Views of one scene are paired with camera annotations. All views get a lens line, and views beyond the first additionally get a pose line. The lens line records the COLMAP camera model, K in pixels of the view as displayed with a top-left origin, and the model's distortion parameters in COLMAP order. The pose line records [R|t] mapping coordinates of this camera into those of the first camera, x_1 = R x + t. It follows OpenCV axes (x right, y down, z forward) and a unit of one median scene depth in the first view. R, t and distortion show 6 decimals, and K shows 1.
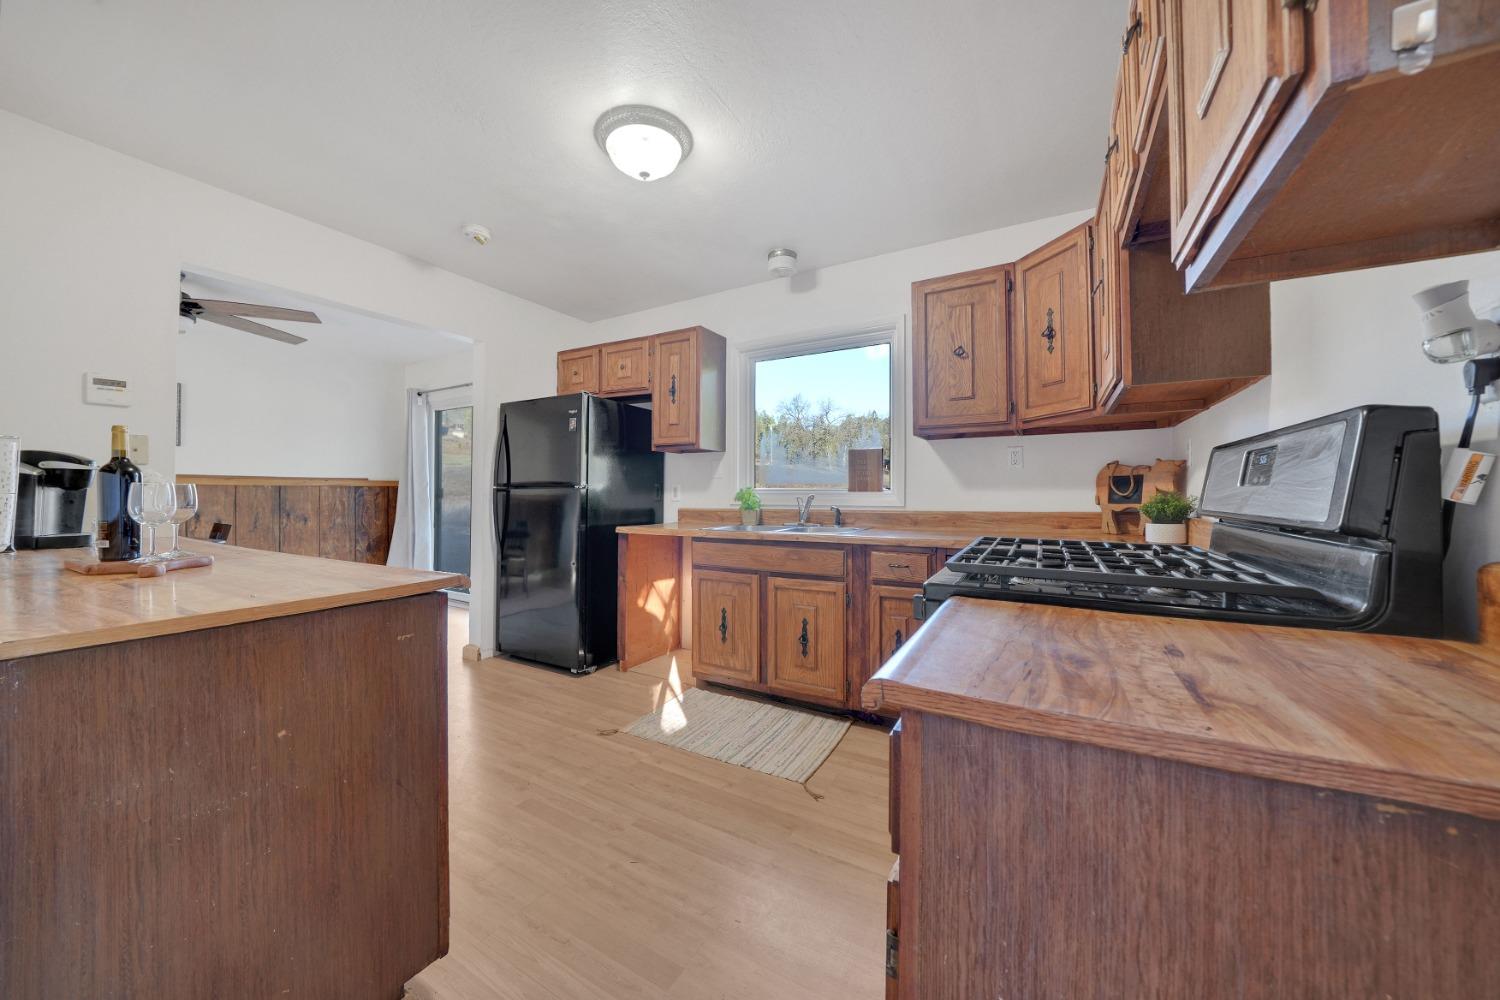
lens RADIAL K [[520.9, 0, 742.5], [0, 520.9, 494.8], [0, 0, 1]] dist [-0.023008, 0.001753]
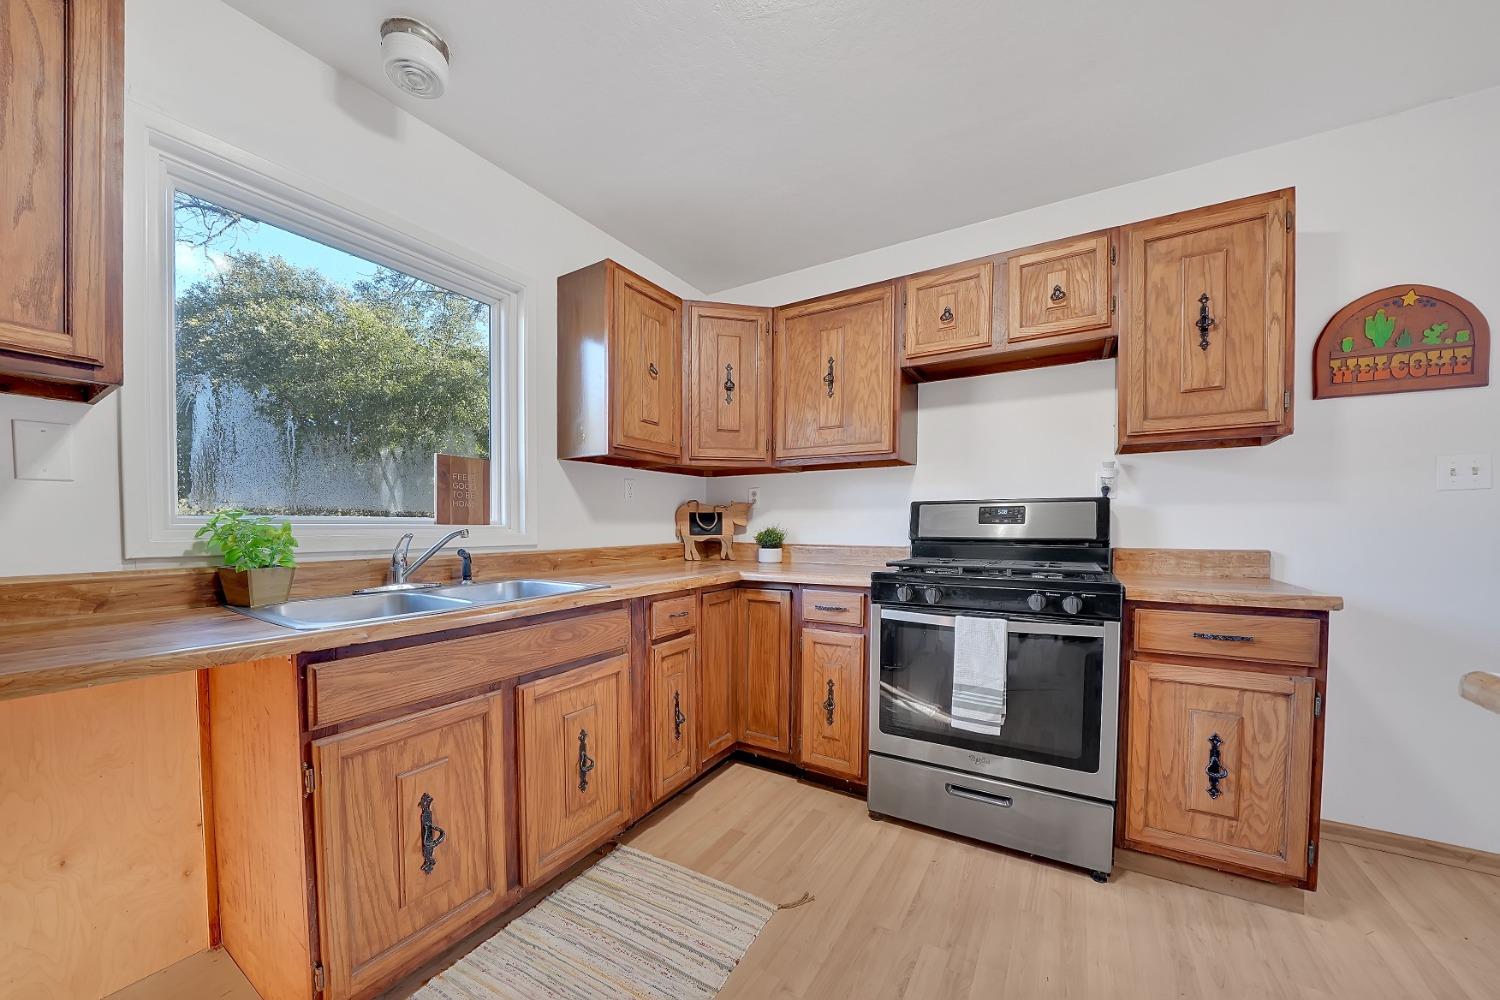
lens RADIAL K [[532.4, 0, 747.3], [0, 532.4, 545.4], [0, 0, 1]] dist [-0.024185, 0.000325]
pose [[0.026644, -0.034180, 0.999060, -0.445919], [0.003196, 0.999413, 0.034106, -0.001708], [-0.999640, 0.002284, 0.026738, 0.709958]]
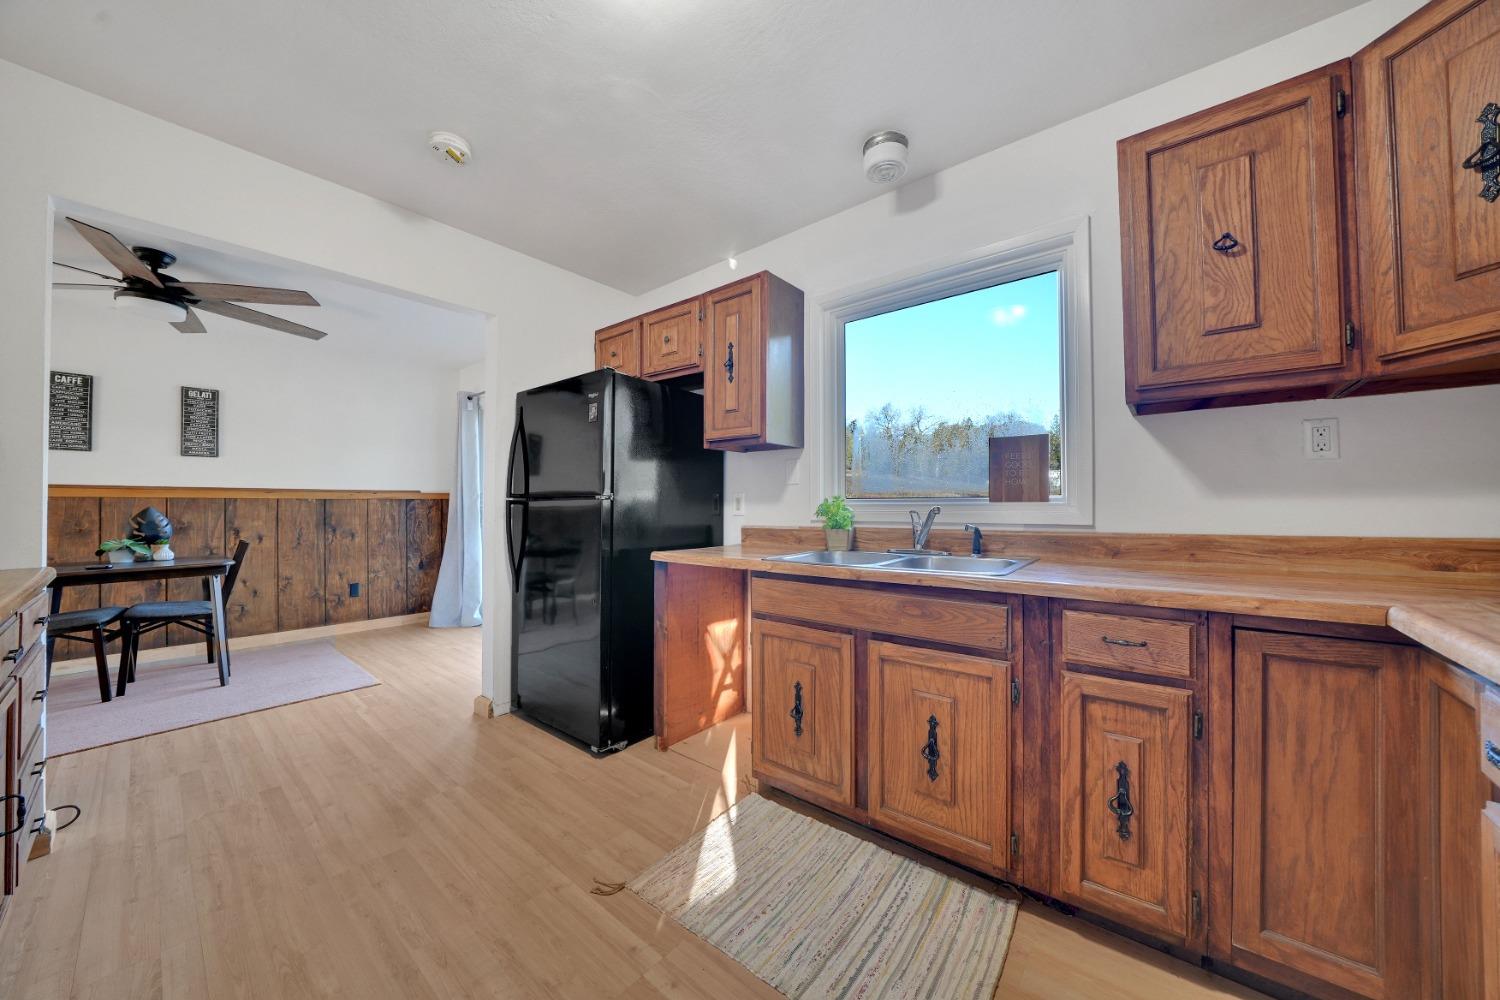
lens RADIAL K [[520.9, 0, 741.6], [0, 520.9, 499.9], [0, 0, 1]] dist [-0.023008, 0.001753]
pose [[0.985426, -0.005914, -0.170000, 0.005920], [0.003814, 0.999912, -0.012678, -0.001836], [0.170060, 0.011845, 0.985362, 0.341913]]
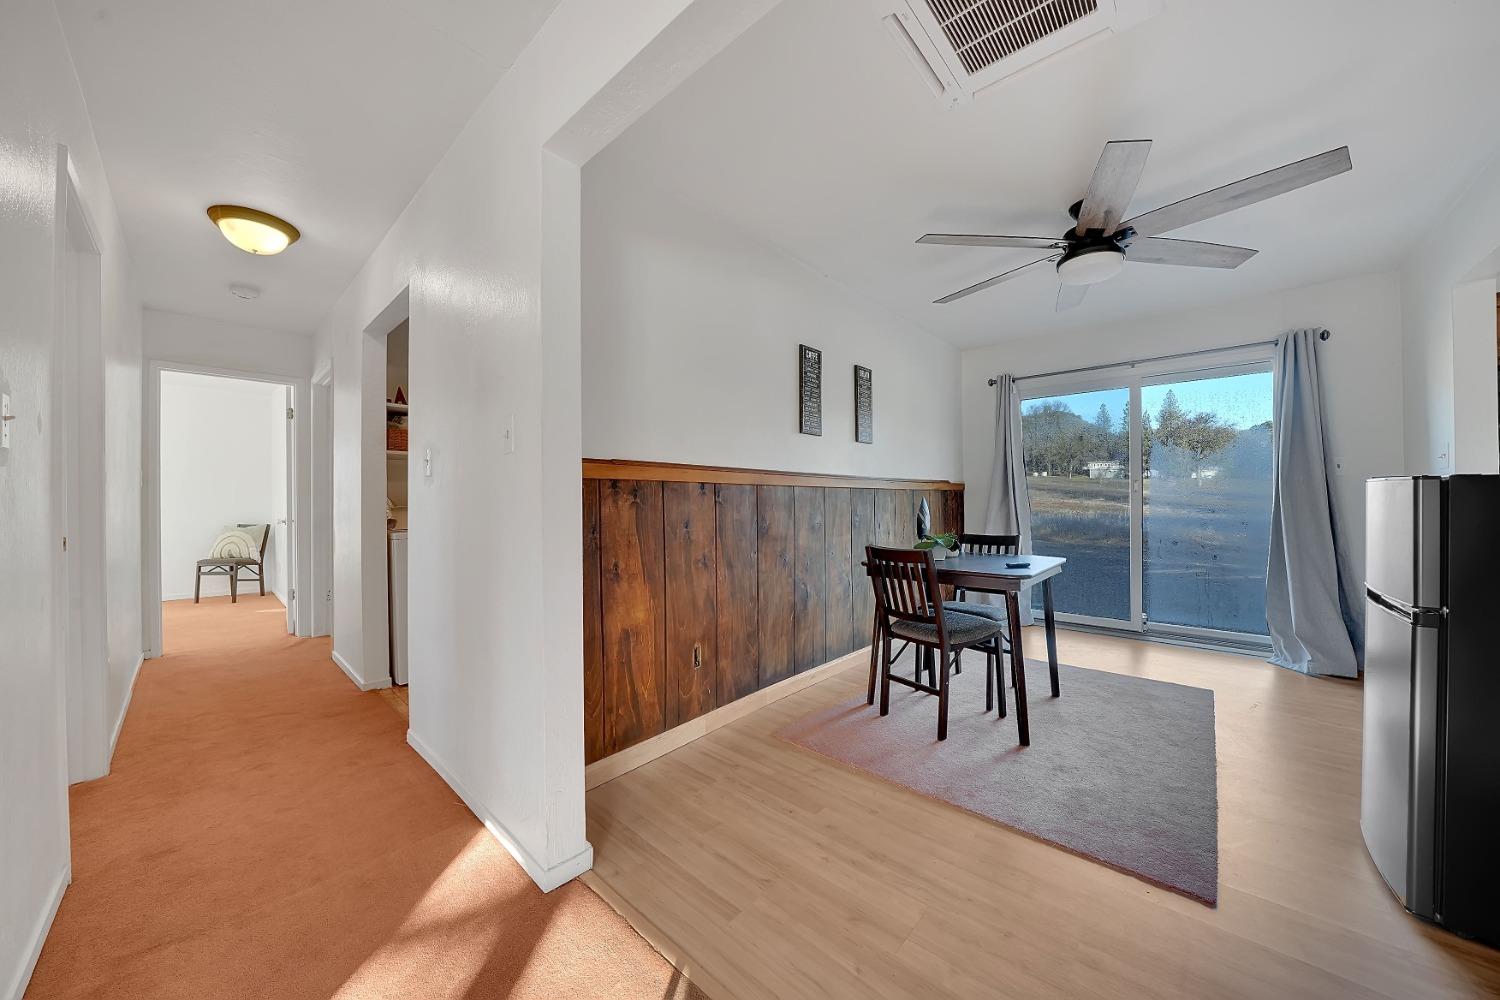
lens RADIAL K [[520.9, 0, 747.6], [0, 520.9, 500.7], [0, 0, 1]] dist [-0.023008, 0.001753]
pose [[0.979166, -0.007009, -0.202941, -1.652644], [0.006724, 0.999975, -0.002091, 0.001419], [0.202950, 0.000683, 0.979189, 0.141873]]
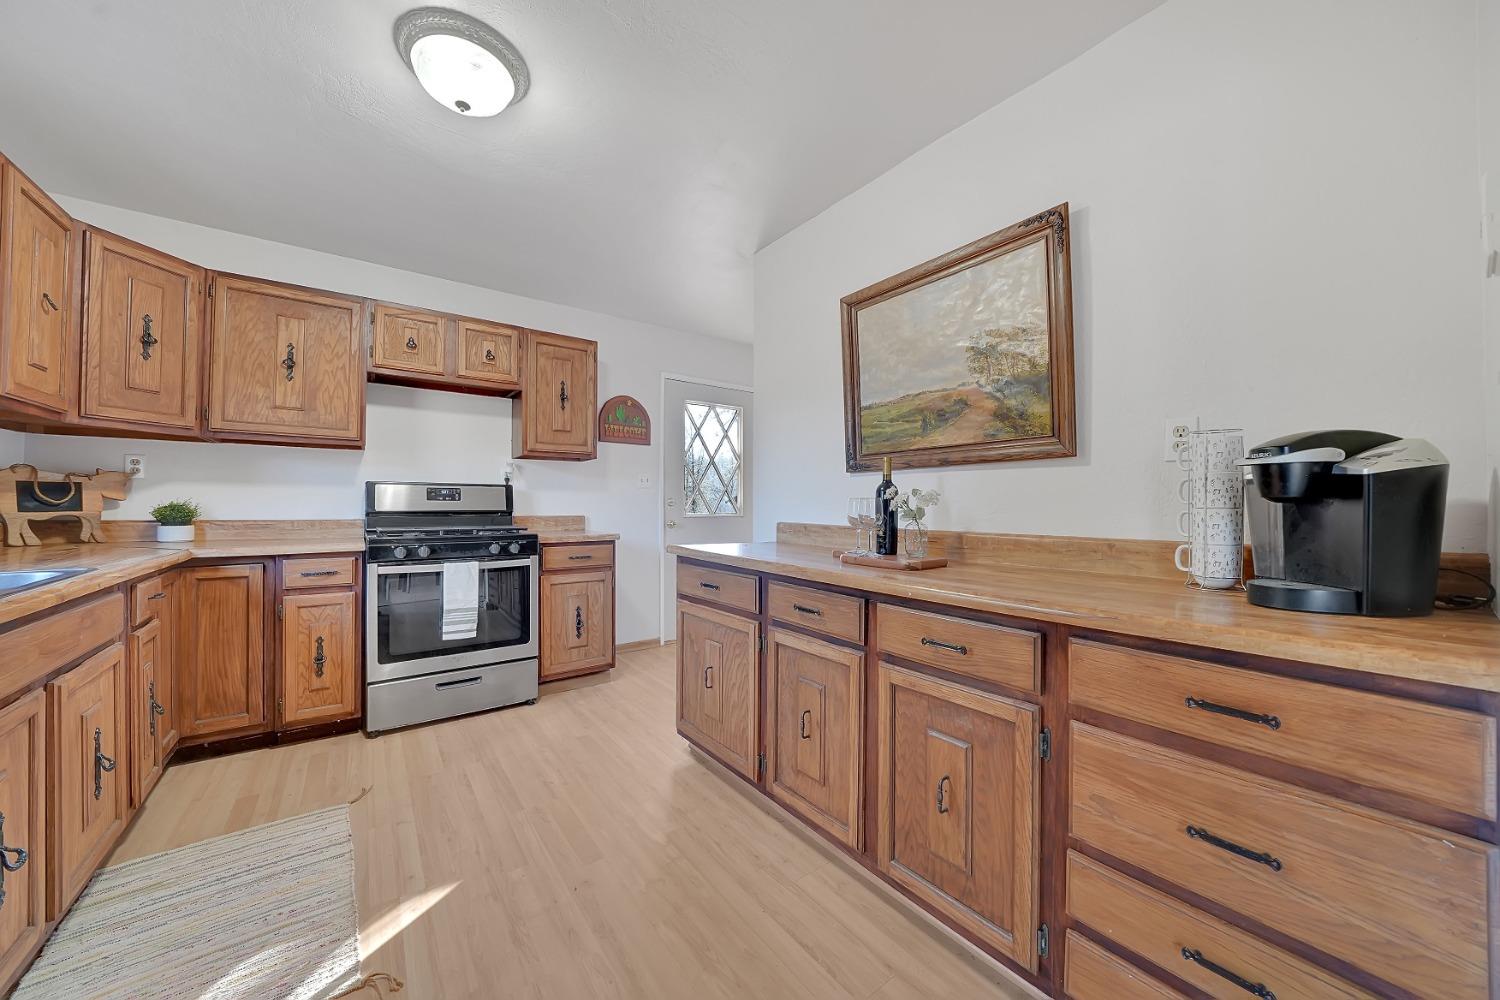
lens RADIAL K [[520.9, 0, 739.6], [0, 520.9, 498.4], [0, 0, 1]] dist [-0.023008, 0.001753]
pose [[-0.915636, 0.000392, 0.402008, -0.642484], [-0.003249, 0.999960, -0.008375, -0.002874], [-0.401995, -0.008975, -0.915598, 1.093177]]
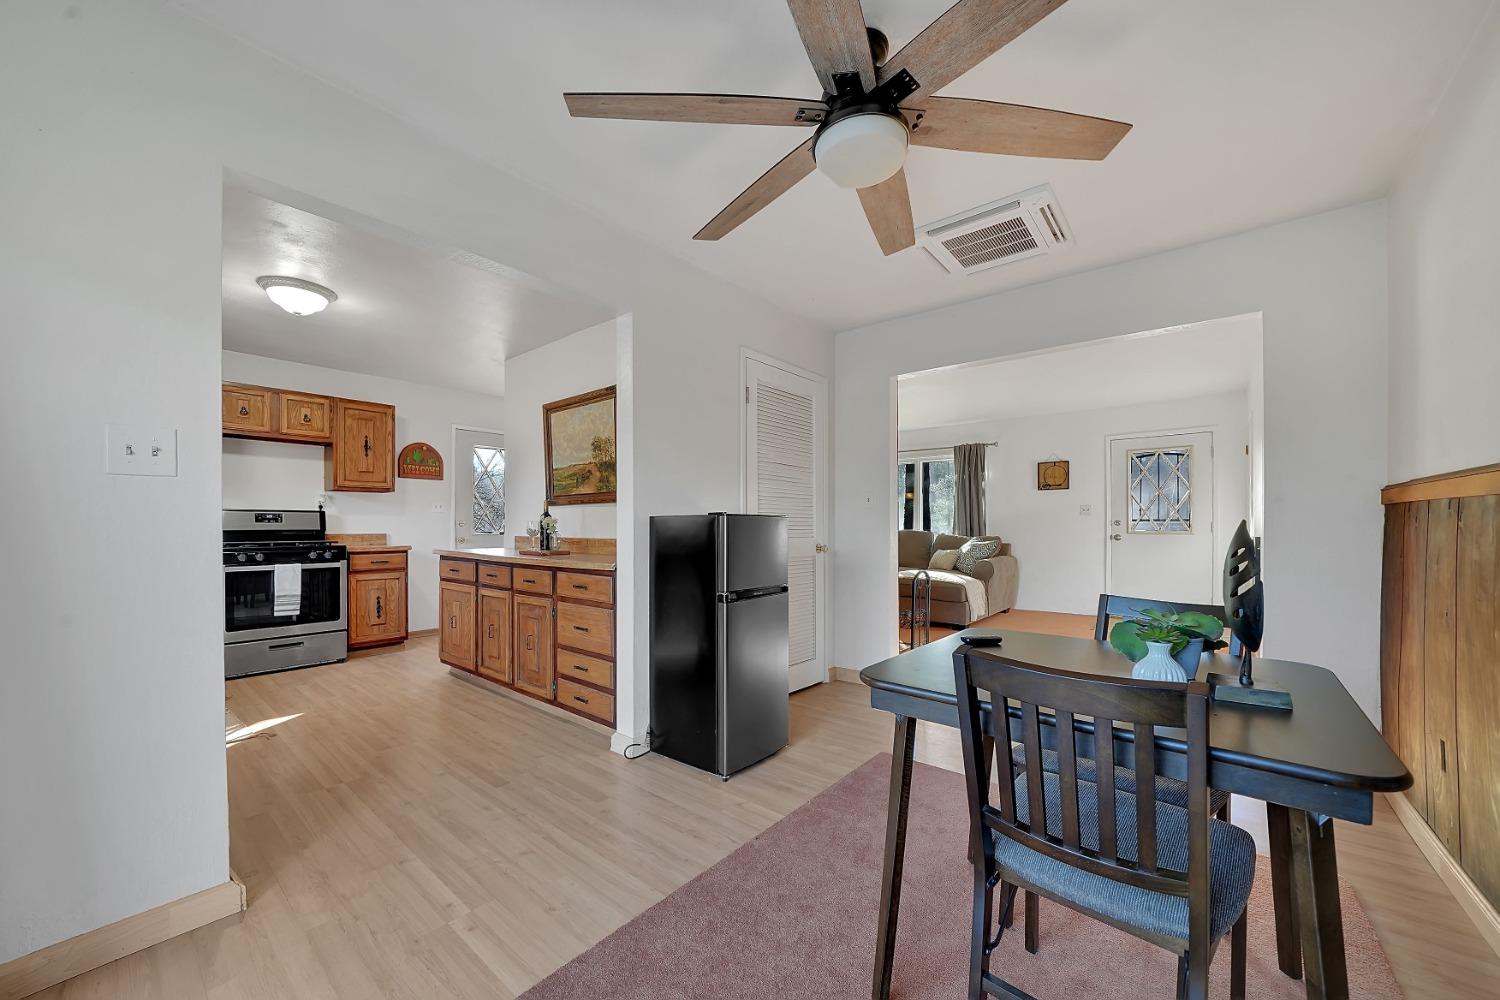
lens RADIAL K [[566.8, 0, 736.1], [0, 566.8, 520.9], [0, 0, 1]] dist [-0.012909, 0.000894]
pose [[-0.983059, 0.000987, 0.183288, -1.248386], [0.000259, 0.999992, -0.003994, -0.003996], [-0.183290, -0.003879, -0.983051, 1.685552]]
